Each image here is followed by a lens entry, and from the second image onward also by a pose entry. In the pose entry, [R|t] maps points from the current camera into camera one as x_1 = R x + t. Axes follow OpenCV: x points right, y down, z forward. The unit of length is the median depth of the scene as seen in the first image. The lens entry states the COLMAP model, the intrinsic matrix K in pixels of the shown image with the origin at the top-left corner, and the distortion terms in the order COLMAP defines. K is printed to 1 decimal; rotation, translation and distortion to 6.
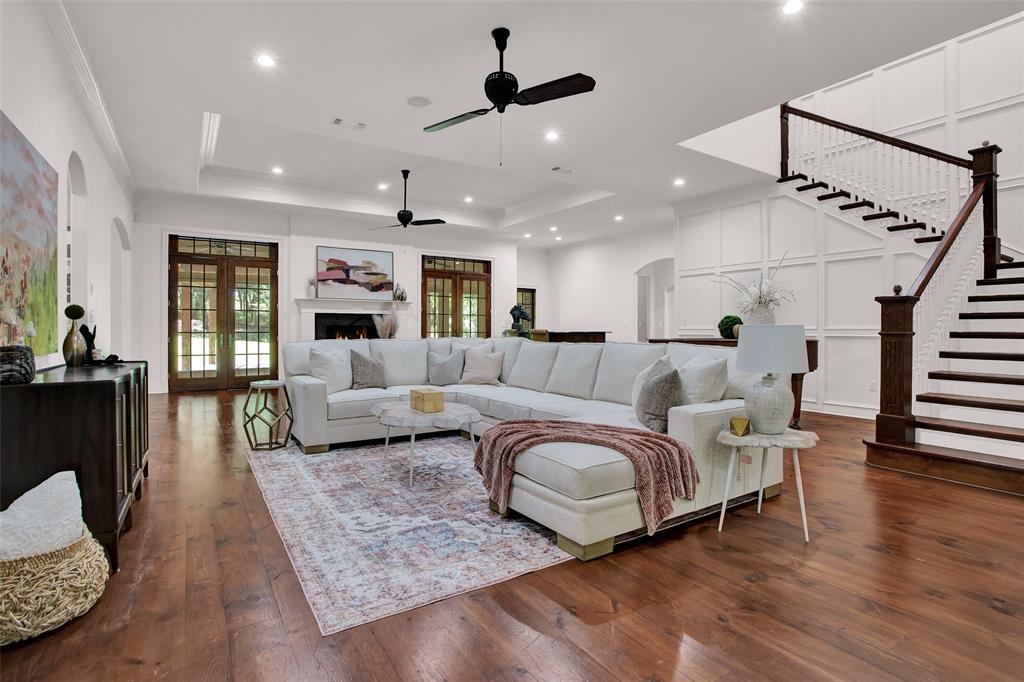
lens RADIAL K [[503.5, 0, 517.0], [0, 503.5, 328.1], [0, 0, 1]] dist [-0.058449, 0.018608]
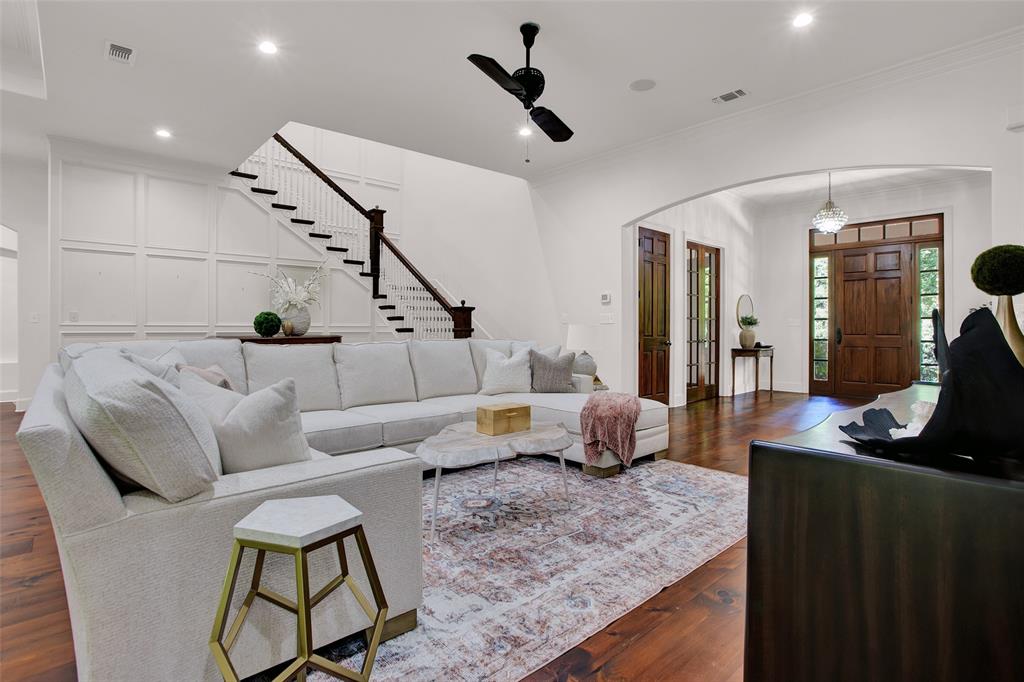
lens RADIAL K [[503.5, 0, 517.0], [0, 503.5, 328.1], [0, 0, 1]] dist [-0.058449, 0.018608]
pose [[-0.150099, -0.004133, 0.988662, -1.018605], [-0.006653, 0.999973, 0.003171, 0.000781], [-0.988649, -0.006102, -0.150122, 1.176590]]
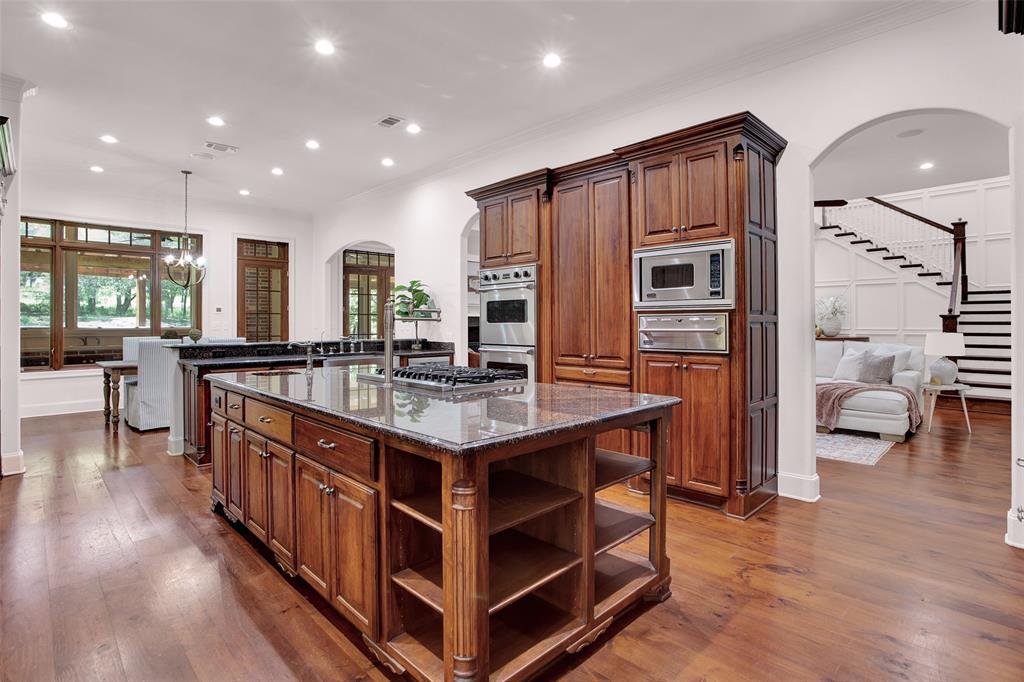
lens RADIAL K [[503.5, 0, 517.0], [0, 503.5, 328.1], [0, 0, 1]] dist [-0.058449, 0.018608]
pose [[0.979084, -0.004785, 0.203401, -1.292900], [0.002560, 0.999934, 0.011201, -0.041862], [-0.203441, -0.010446, 0.979031, -0.494396]]
